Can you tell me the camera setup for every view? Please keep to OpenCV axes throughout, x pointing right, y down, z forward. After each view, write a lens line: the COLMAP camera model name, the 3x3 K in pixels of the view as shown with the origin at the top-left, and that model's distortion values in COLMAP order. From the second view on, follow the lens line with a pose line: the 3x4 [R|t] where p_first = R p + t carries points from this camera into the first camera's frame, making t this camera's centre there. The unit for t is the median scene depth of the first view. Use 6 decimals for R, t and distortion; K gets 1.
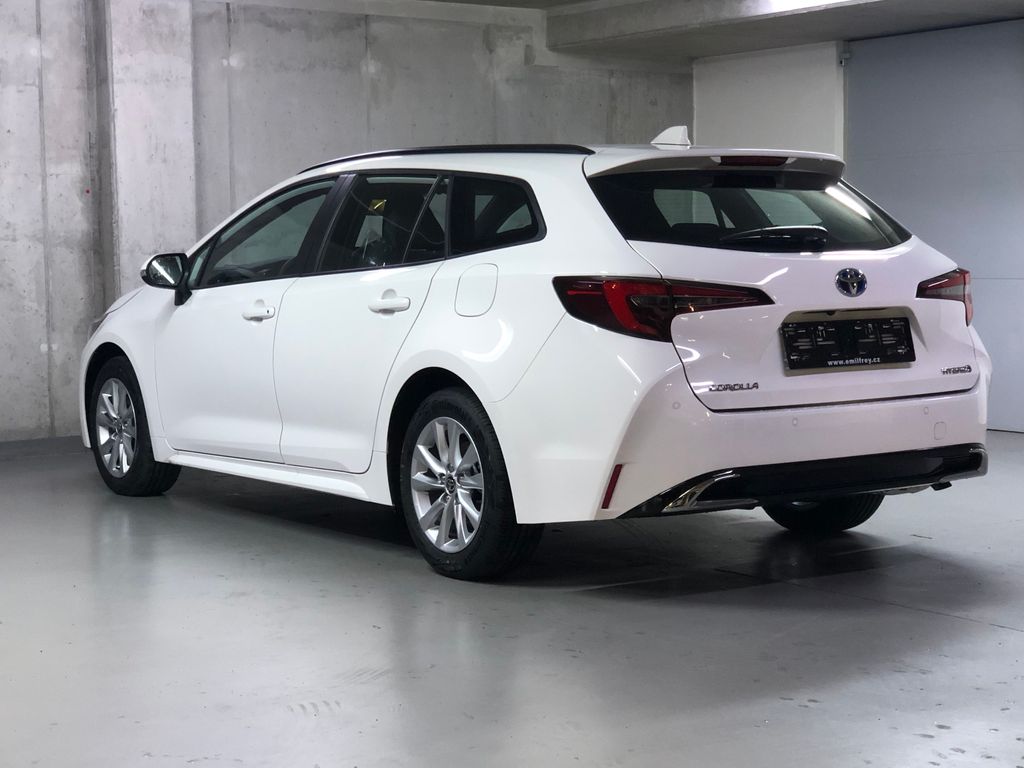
lens RADIAL K [[1876.5, 0, 511.4], [0, 1876.5, 381.0], [0, 0, 1]] dist [0.056810, 0.000000]
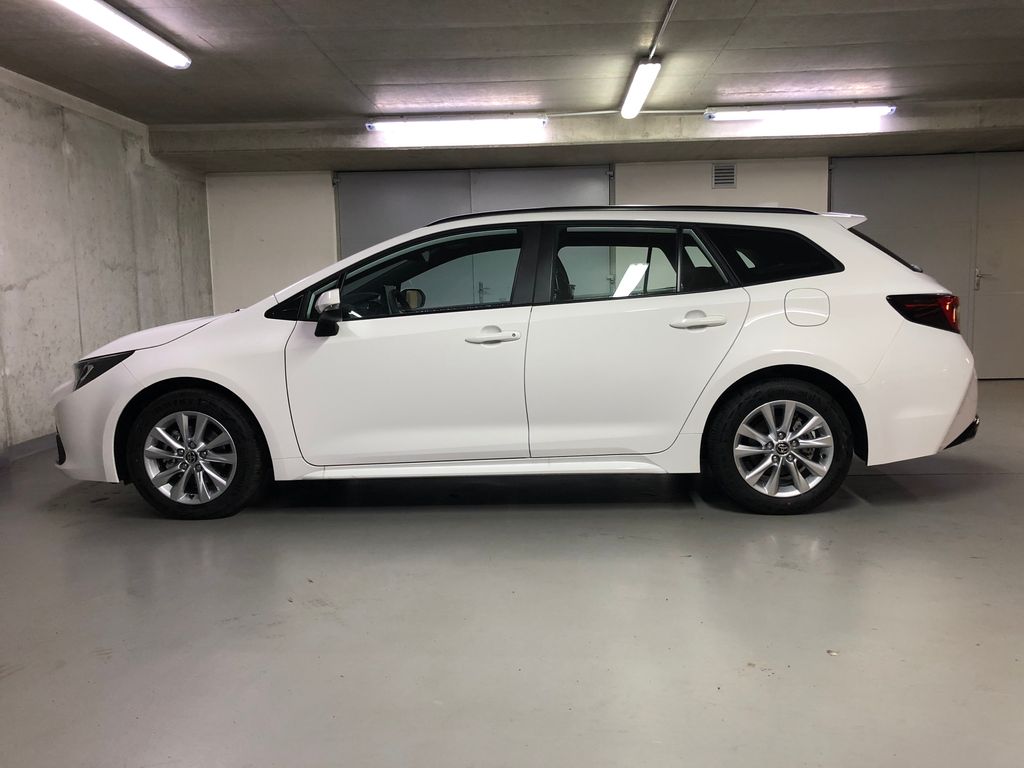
lens RADIAL K [[828.6, 0, 510.4], [0, 828.6, 378.7], [0, 0, 1]] dist [0.027681, -0.018021]
pose [[0.605358, -0.085402, 0.791358, -0.514427], [0.069616, 0.996098, 0.054244, -0.035160], [-0.792903, 0.022254, 0.608942, 0.632065]]
